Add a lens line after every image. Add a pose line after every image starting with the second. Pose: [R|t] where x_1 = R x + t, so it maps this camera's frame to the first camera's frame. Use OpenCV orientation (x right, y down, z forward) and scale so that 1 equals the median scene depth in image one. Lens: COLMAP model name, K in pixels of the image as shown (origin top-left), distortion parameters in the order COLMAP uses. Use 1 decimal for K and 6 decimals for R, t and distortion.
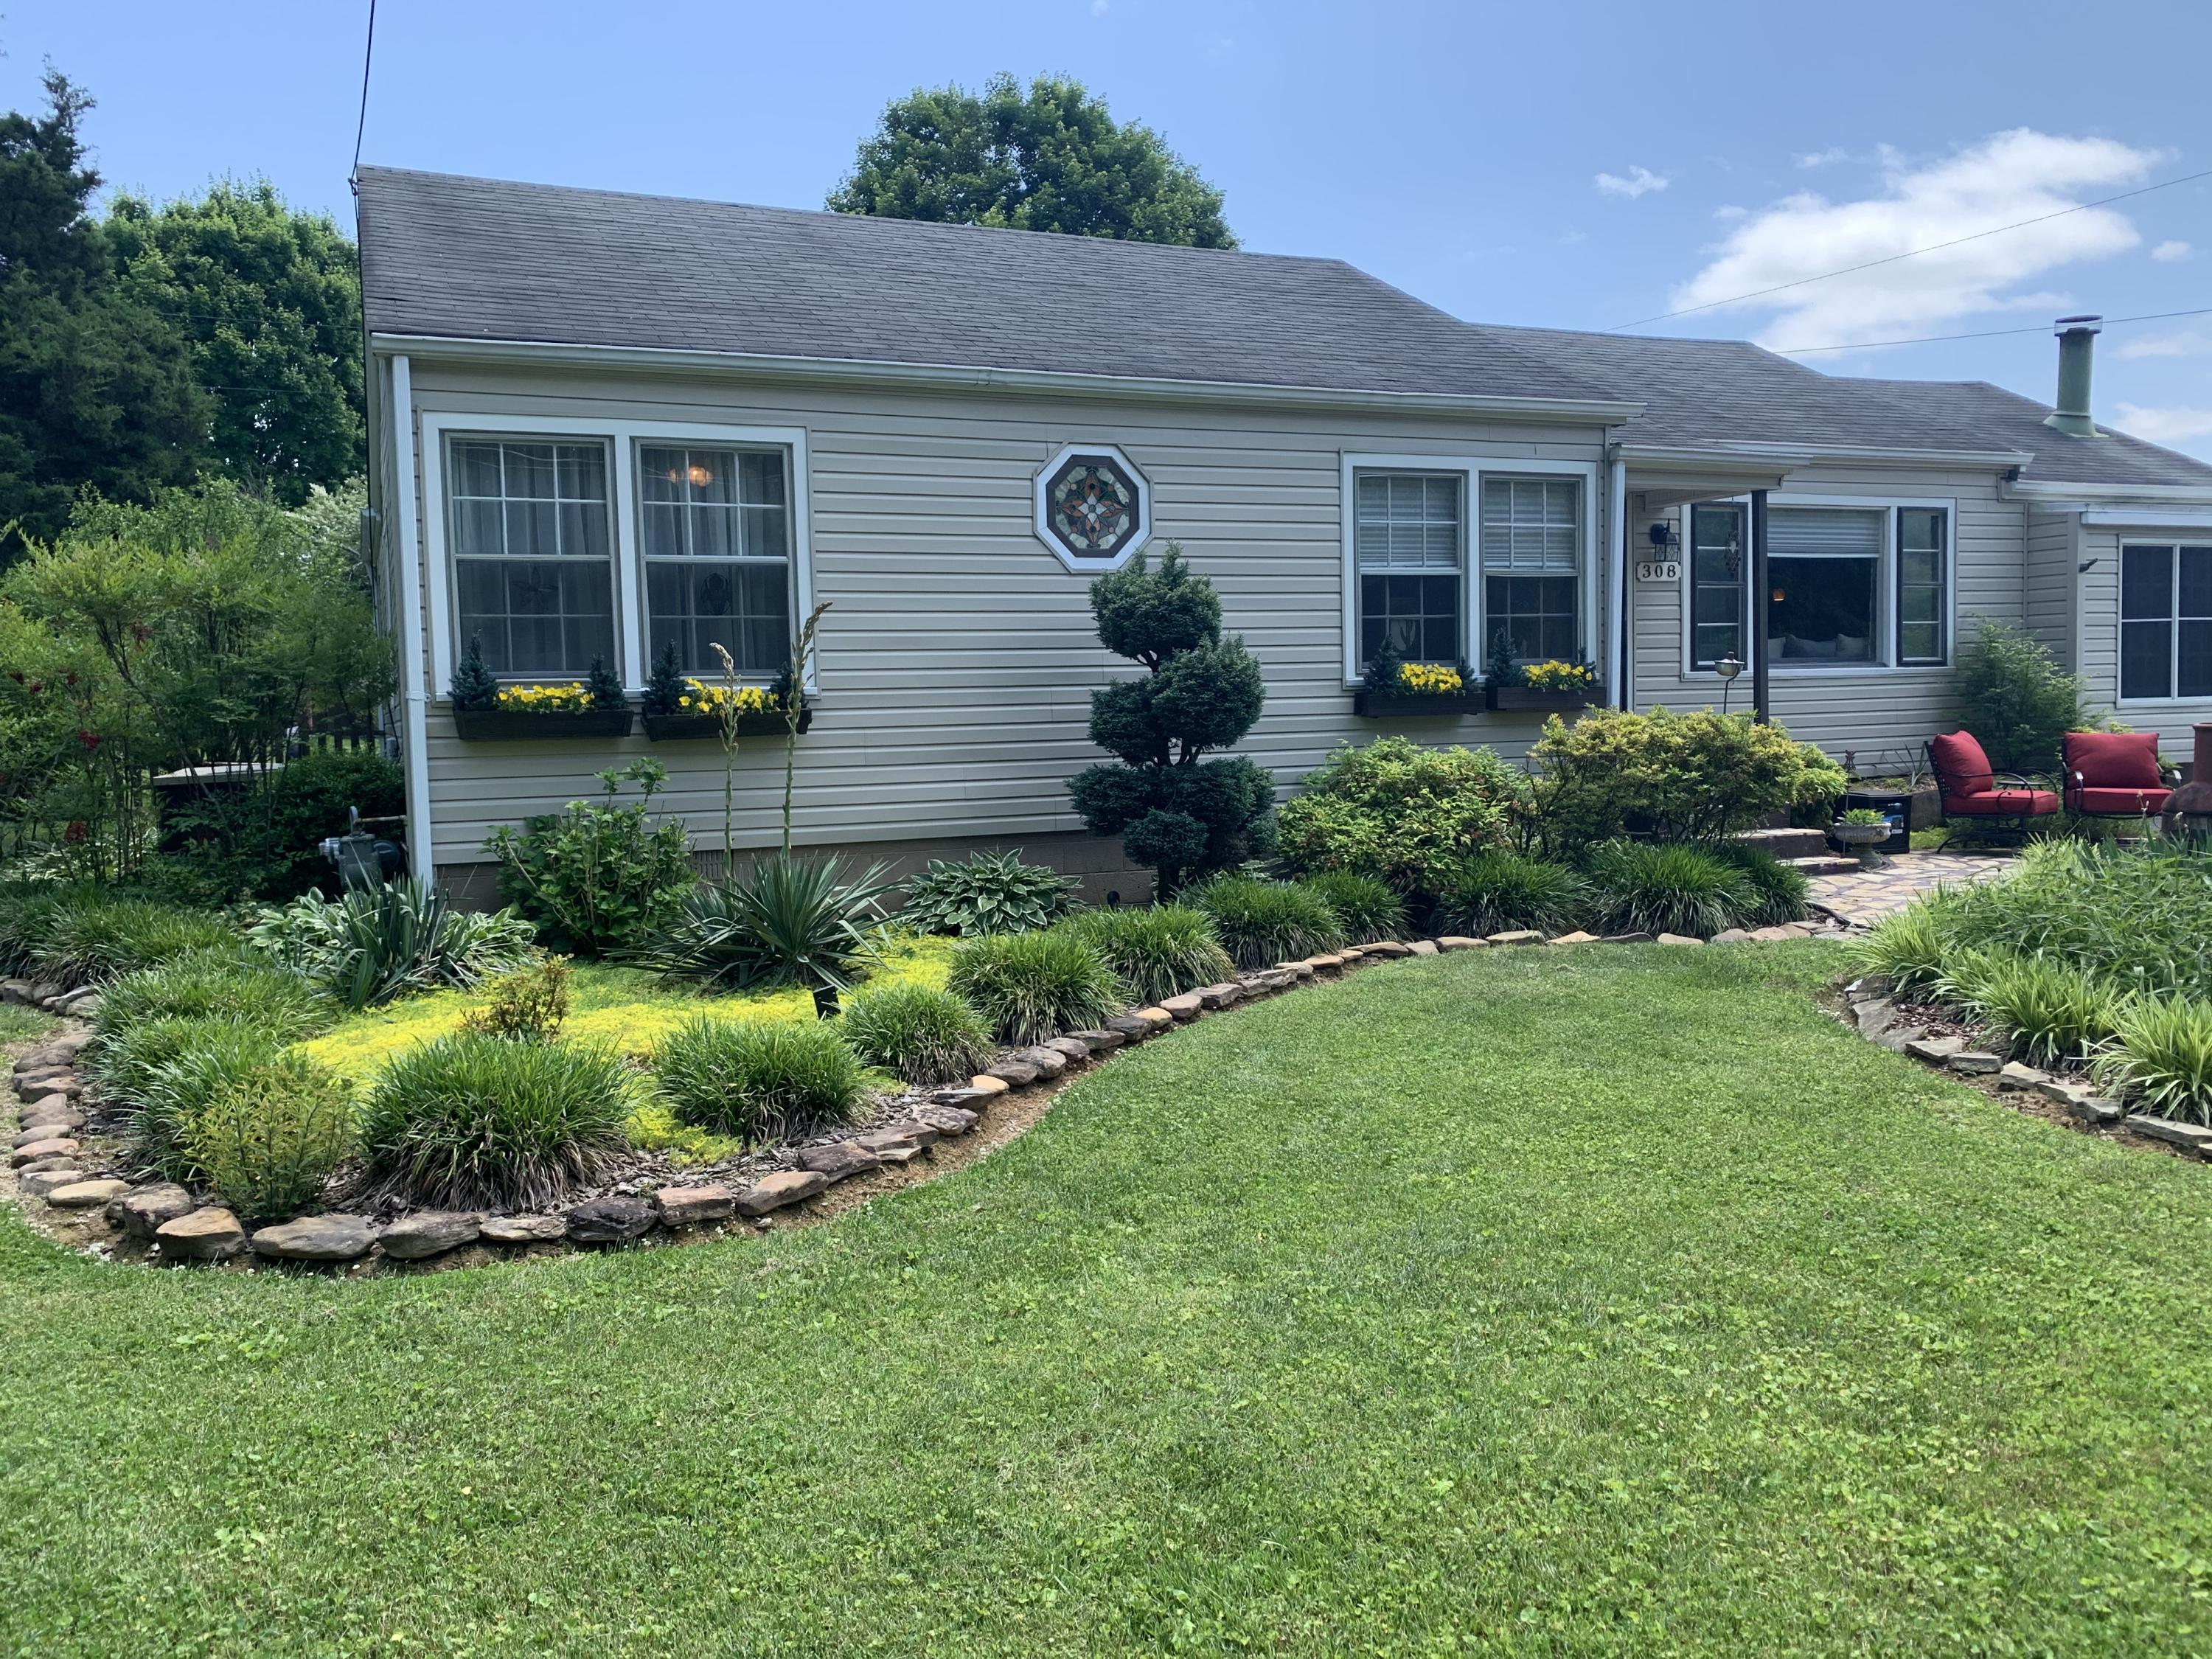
lens RADIAL K [[1699.8, 0, 1095.7], [0, 1699.8, 823.6], [0, 0, 1]] dist [0.060439, -0.067556]
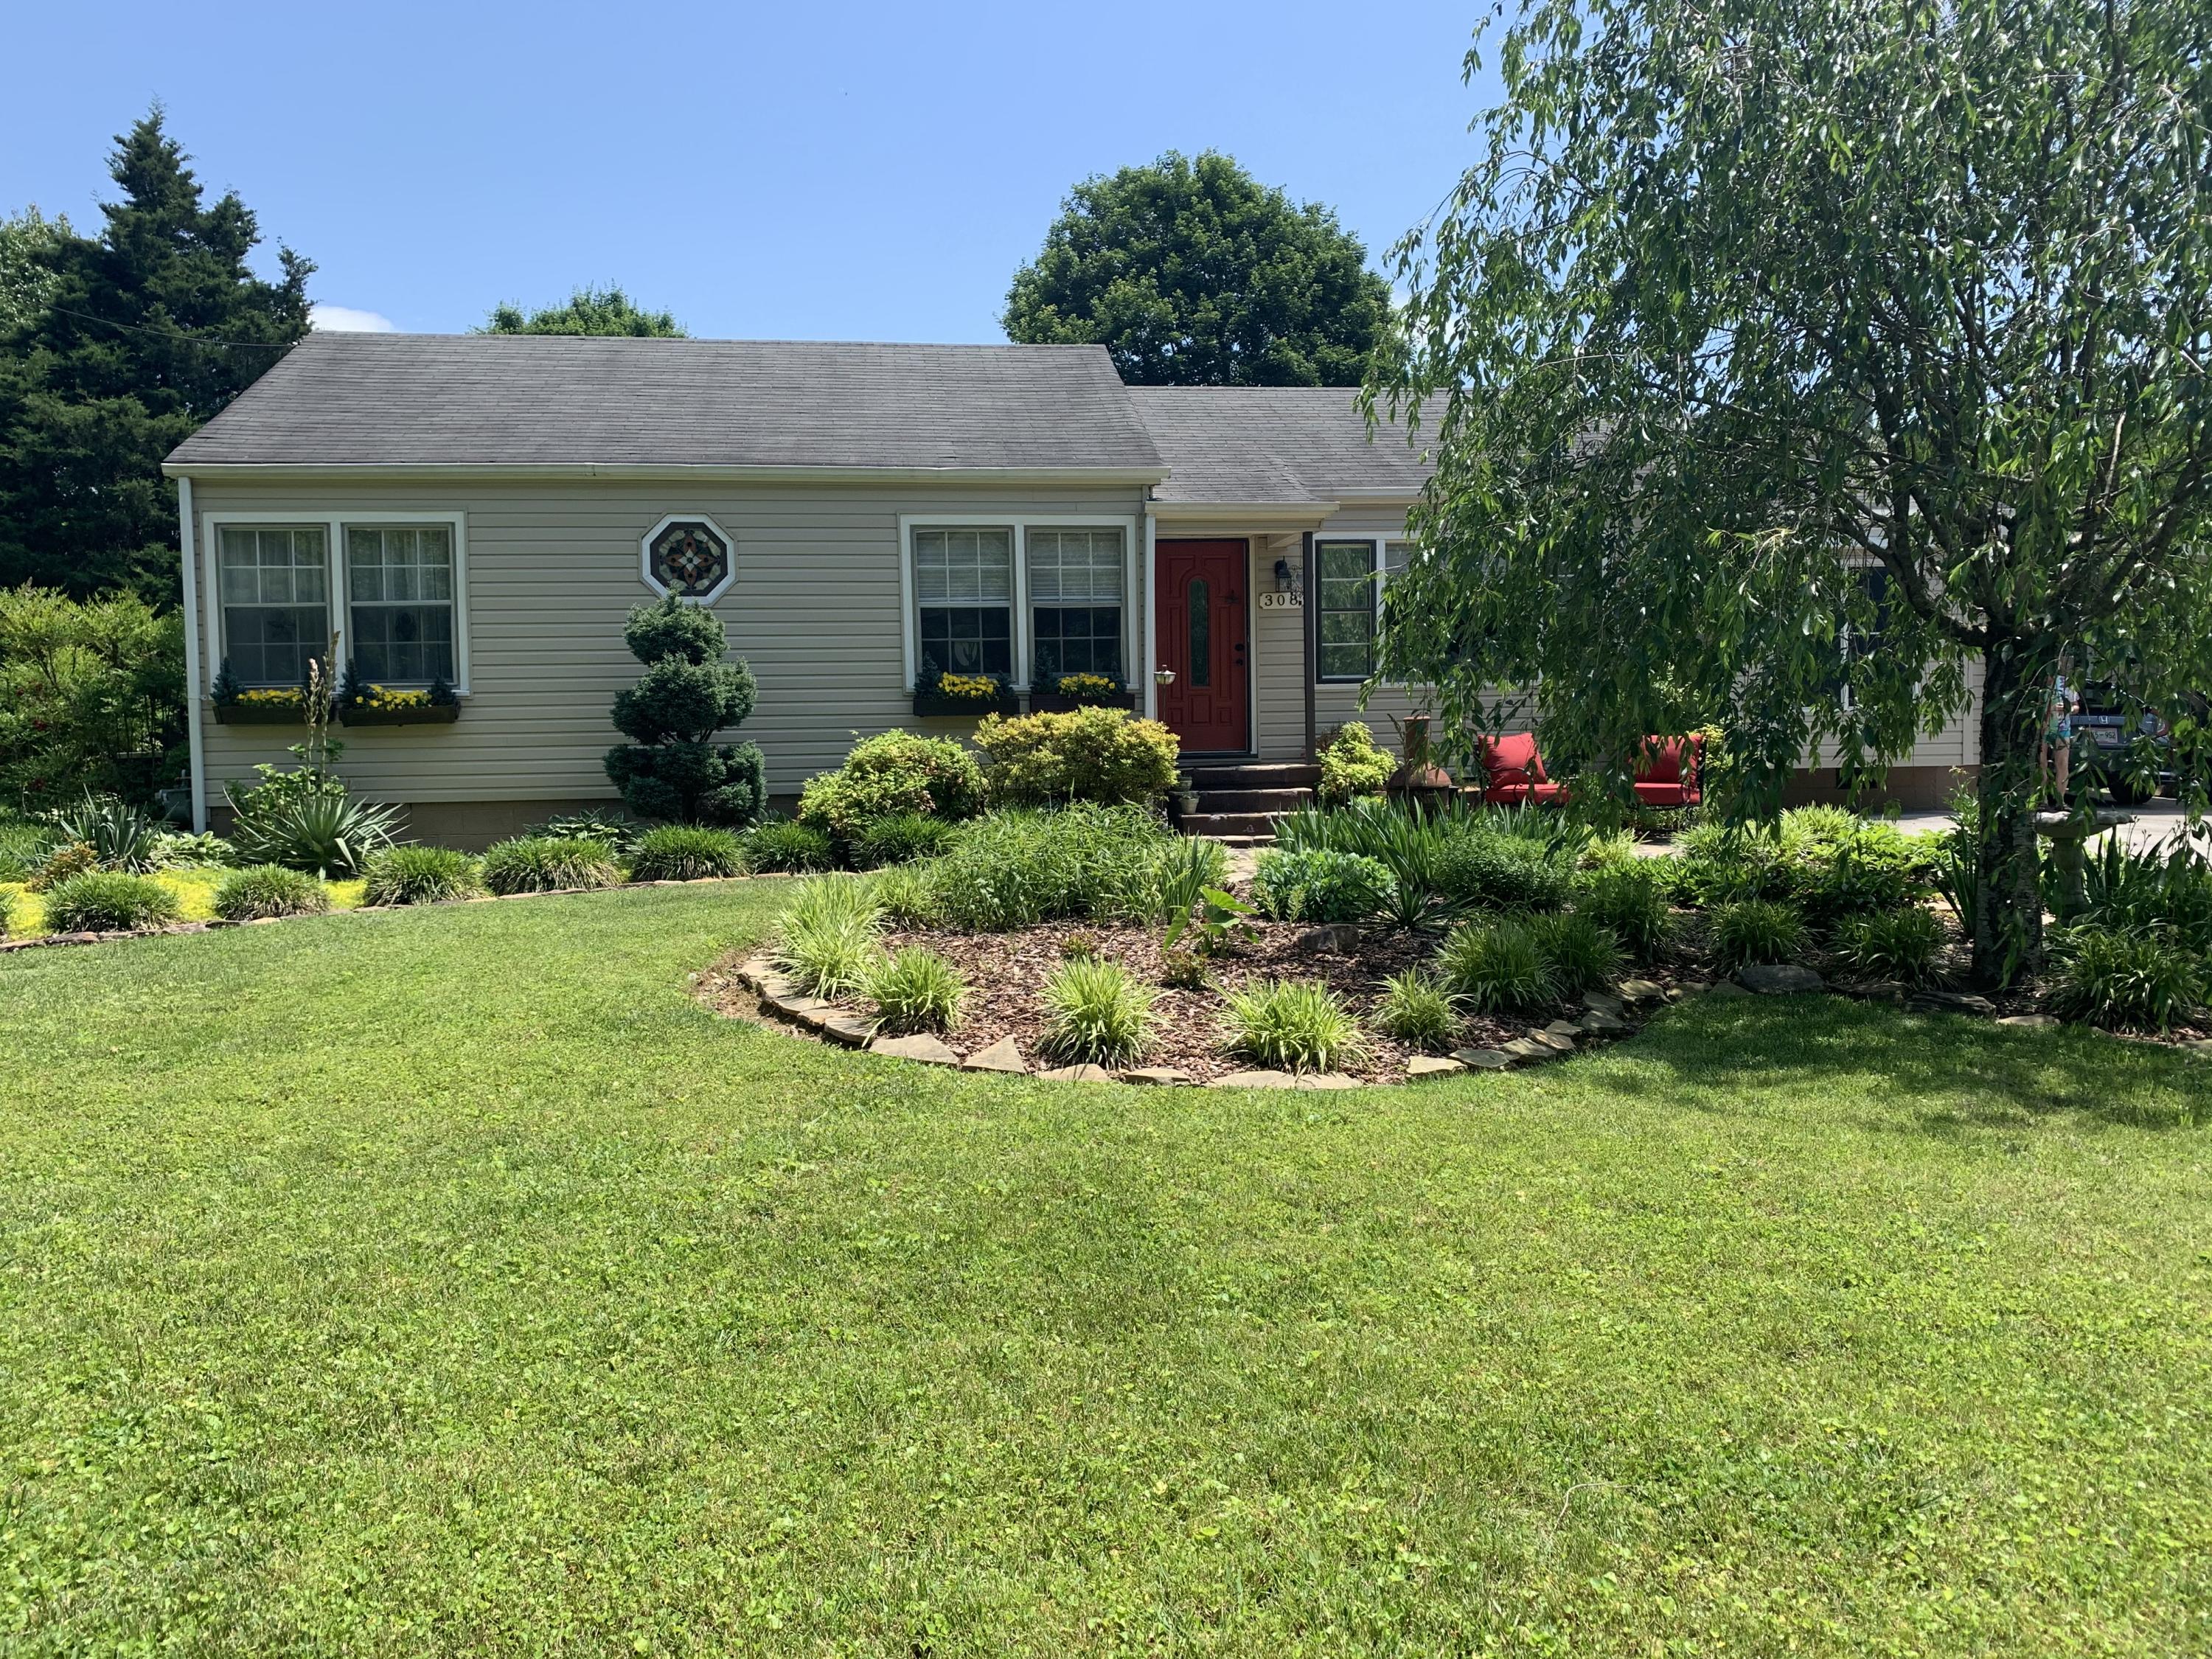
lens RADIAL K [[1699.8, 0, 1073.8], [0, 1699.8, 823.8], [0, 0, 1]] dist [0.060439, -0.067556]
pose [[0.962823, 0.018155, -0.269523, 0.661741], [-0.023005, 0.999625, -0.014846, 0.038040], [0.269153, 0.020495, 0.962879, -0.230118]]
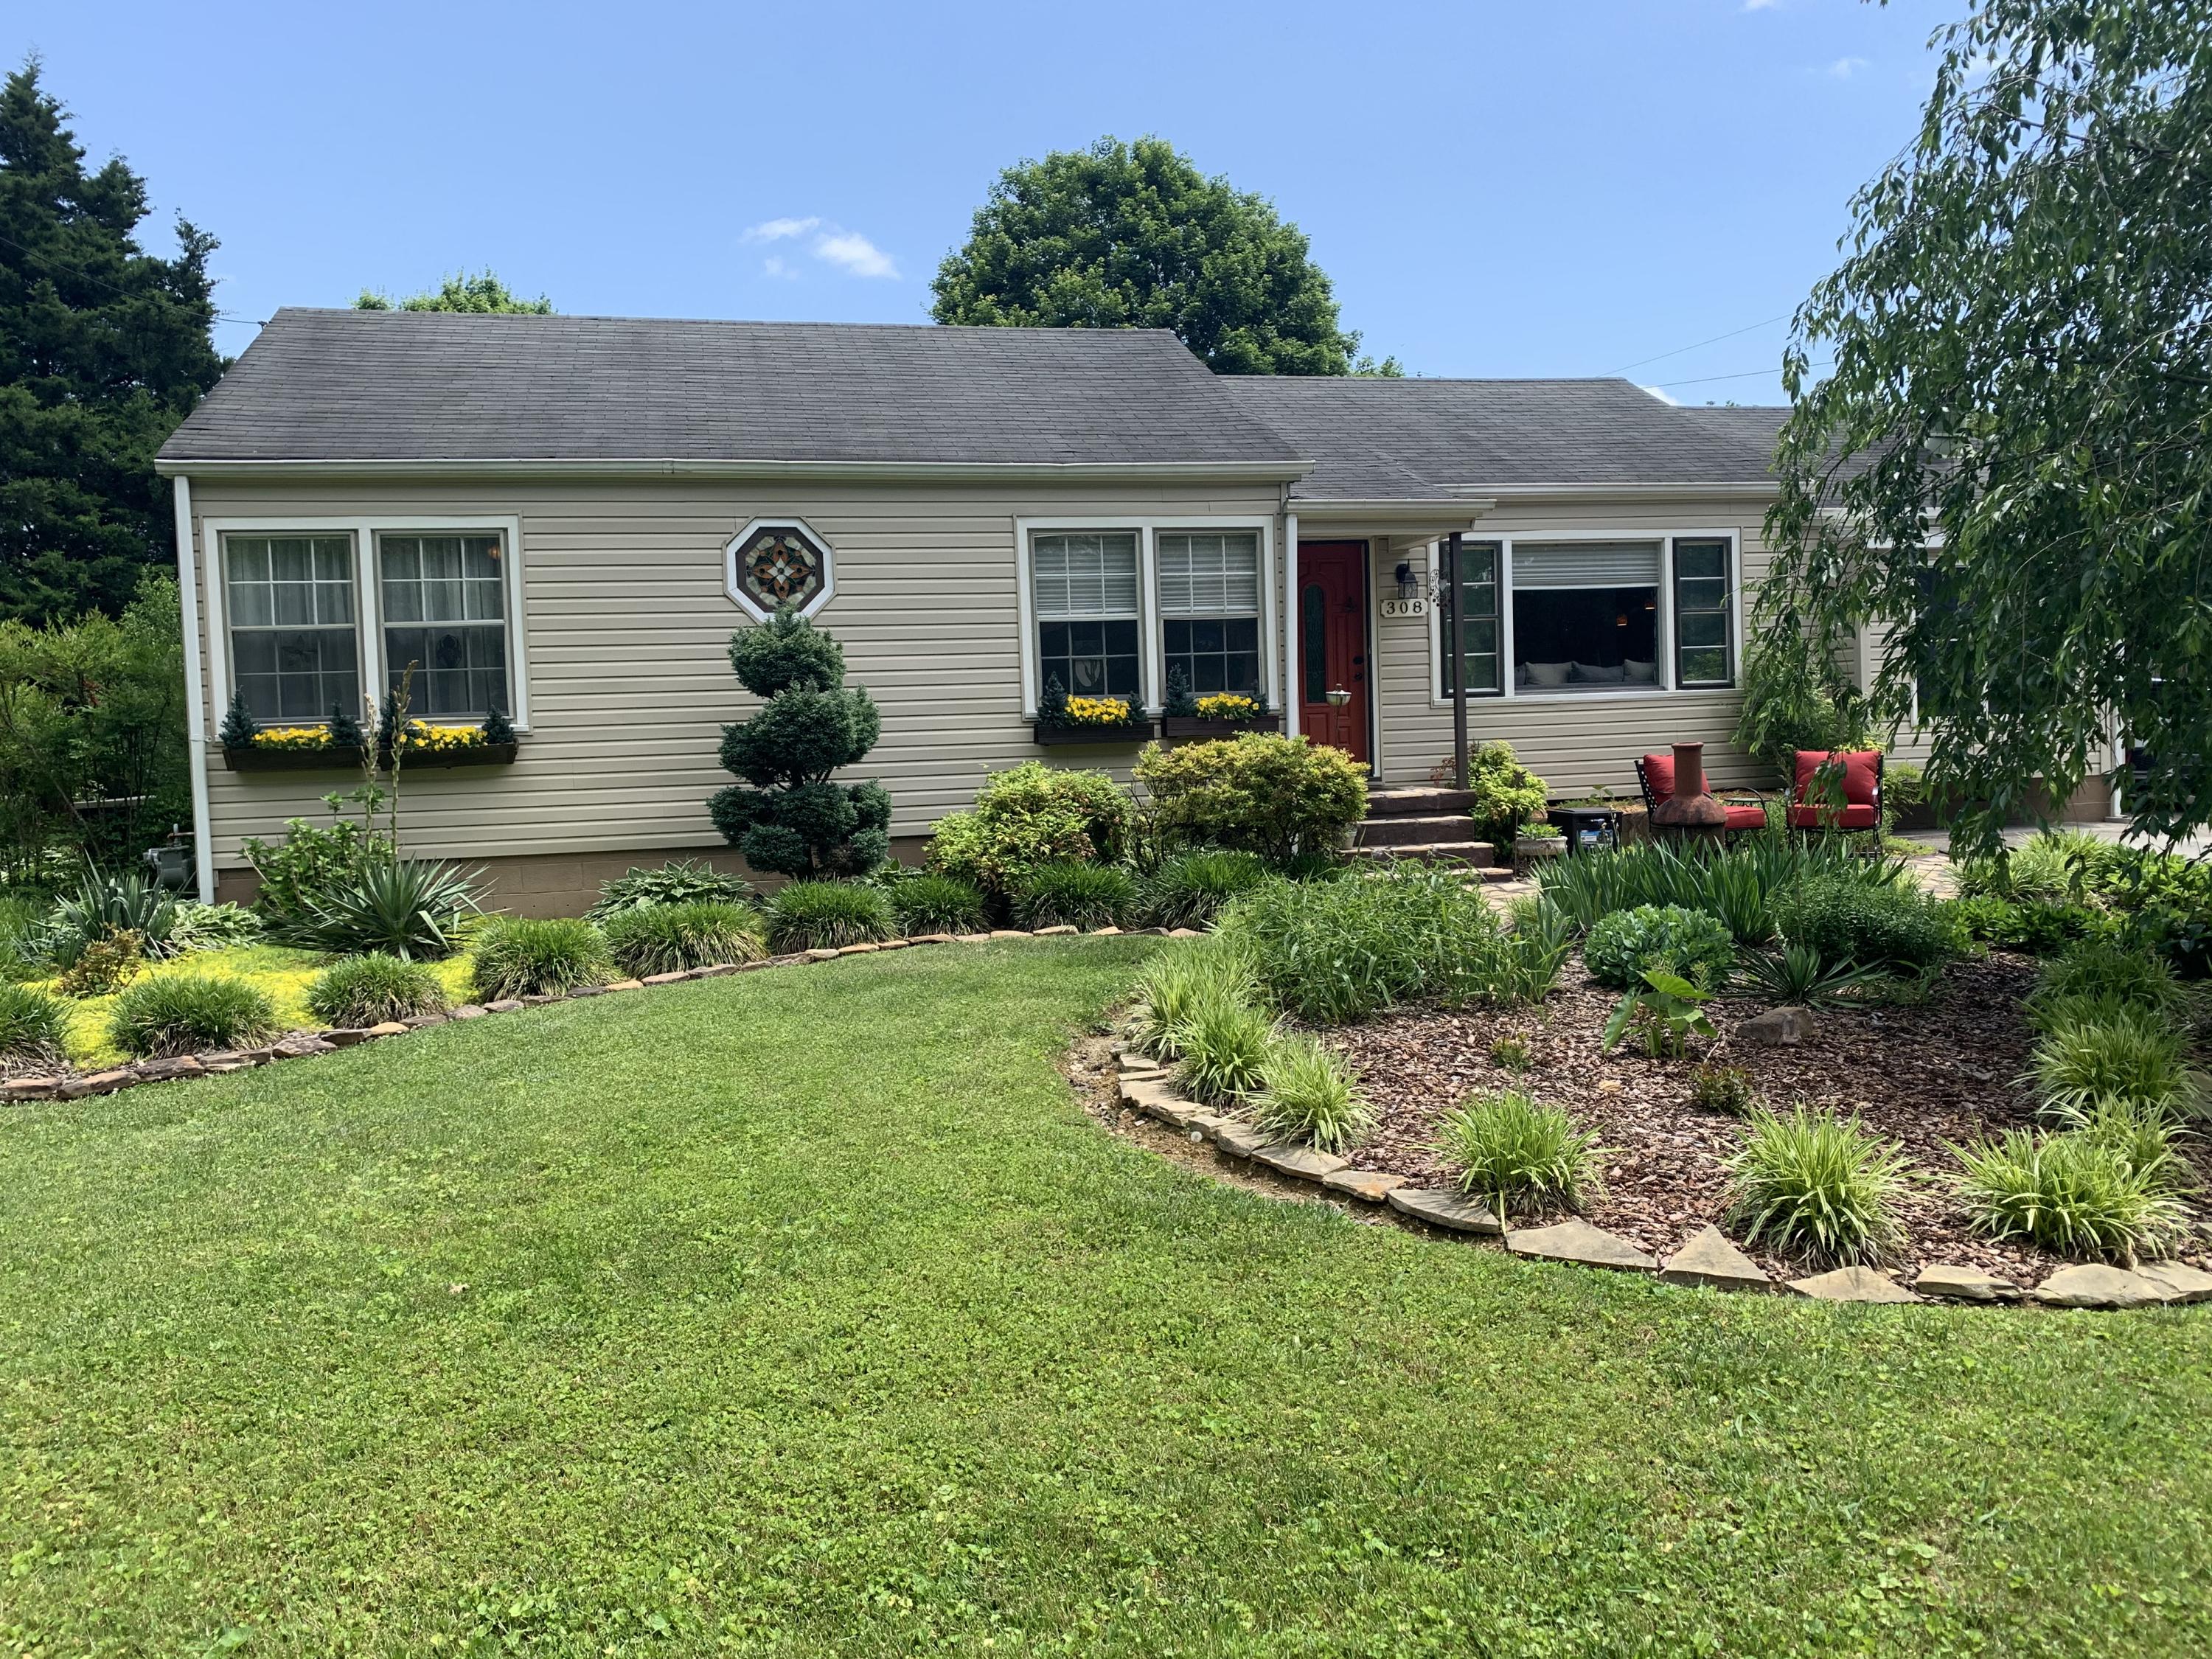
lens RADIAL K [[1699.8, 0, 1085.6], [0, 1699.8, 825.0], [0, 0, 1]] dist [0.060439, -0.067556]
pose [[0.984761, -0.003351, -0.173883, 0.410619], [0.000790, 0.999890, -0.014799, 0.009309], [0.173914, 0.014436, 0.984655, -0.131680]]
